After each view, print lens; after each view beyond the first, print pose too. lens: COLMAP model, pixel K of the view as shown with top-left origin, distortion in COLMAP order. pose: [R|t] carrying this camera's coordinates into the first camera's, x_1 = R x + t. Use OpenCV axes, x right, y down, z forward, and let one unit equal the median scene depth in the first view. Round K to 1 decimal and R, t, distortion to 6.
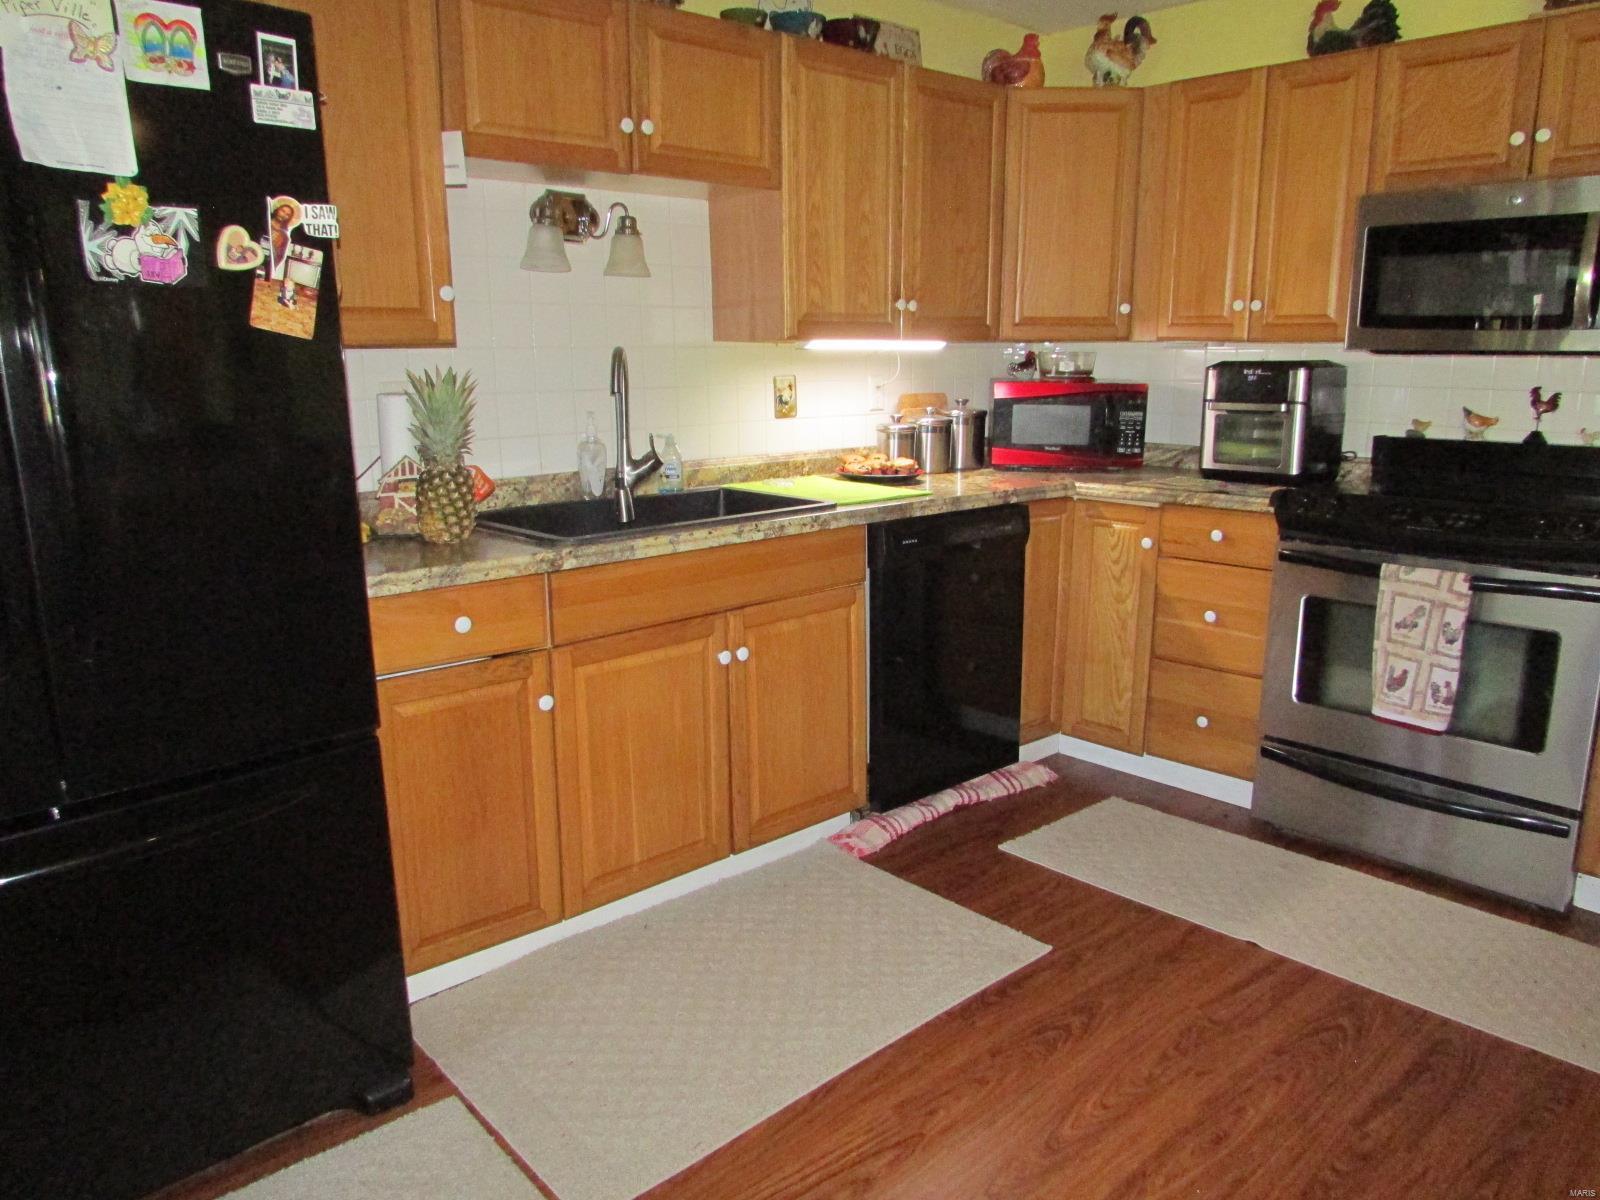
lens RADIAL K [[1142.8, 0, 799.0], [0, 1142.8, 604.2], [0, 0, 1]] dist [-0.039977, 0.021845]
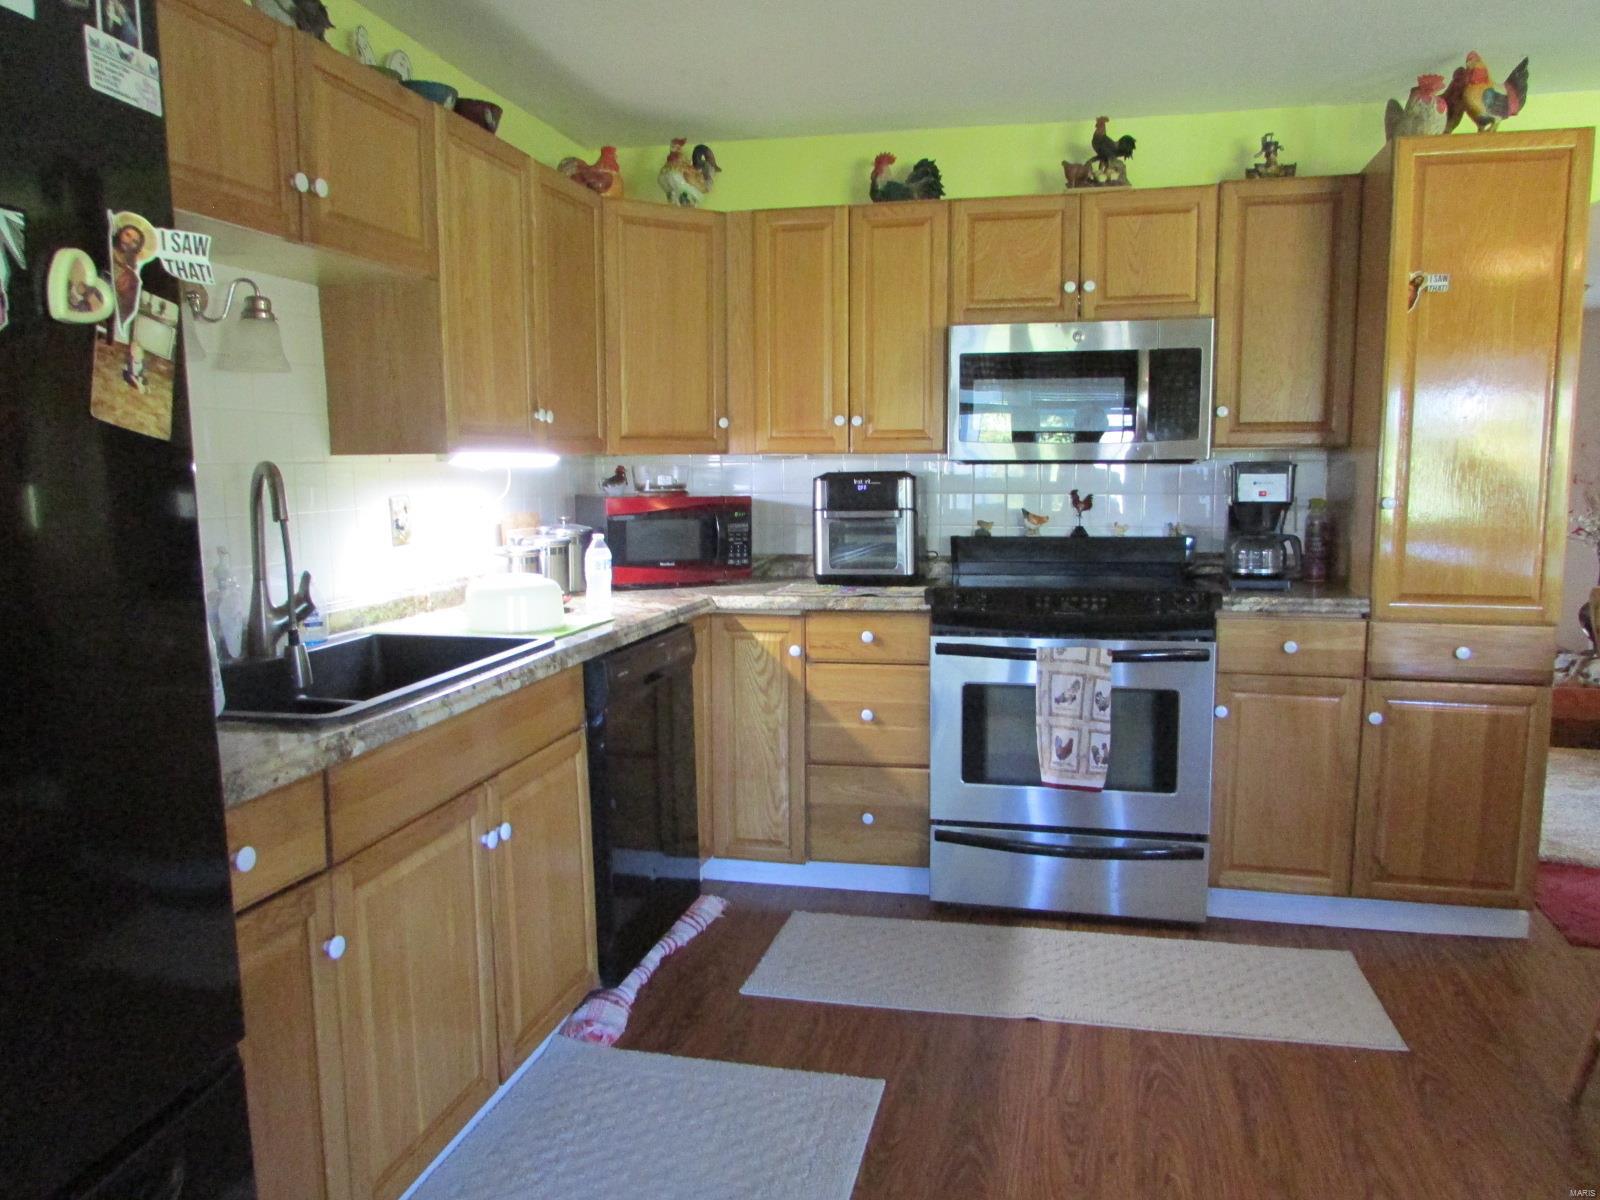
lens RADIAL K [[1142.8, 0, 799.9], [0, 1142.8, 604.9], [0, 0, 1]] dist [-0.039977, 0.021845]
pose [[0.826215, -0.072692, 0.558645, -0.278870], [0.128805, 0.989748, -0.061710, -0.034440], [-0.548432, 0.122942, 0.827108, 0.172229]]
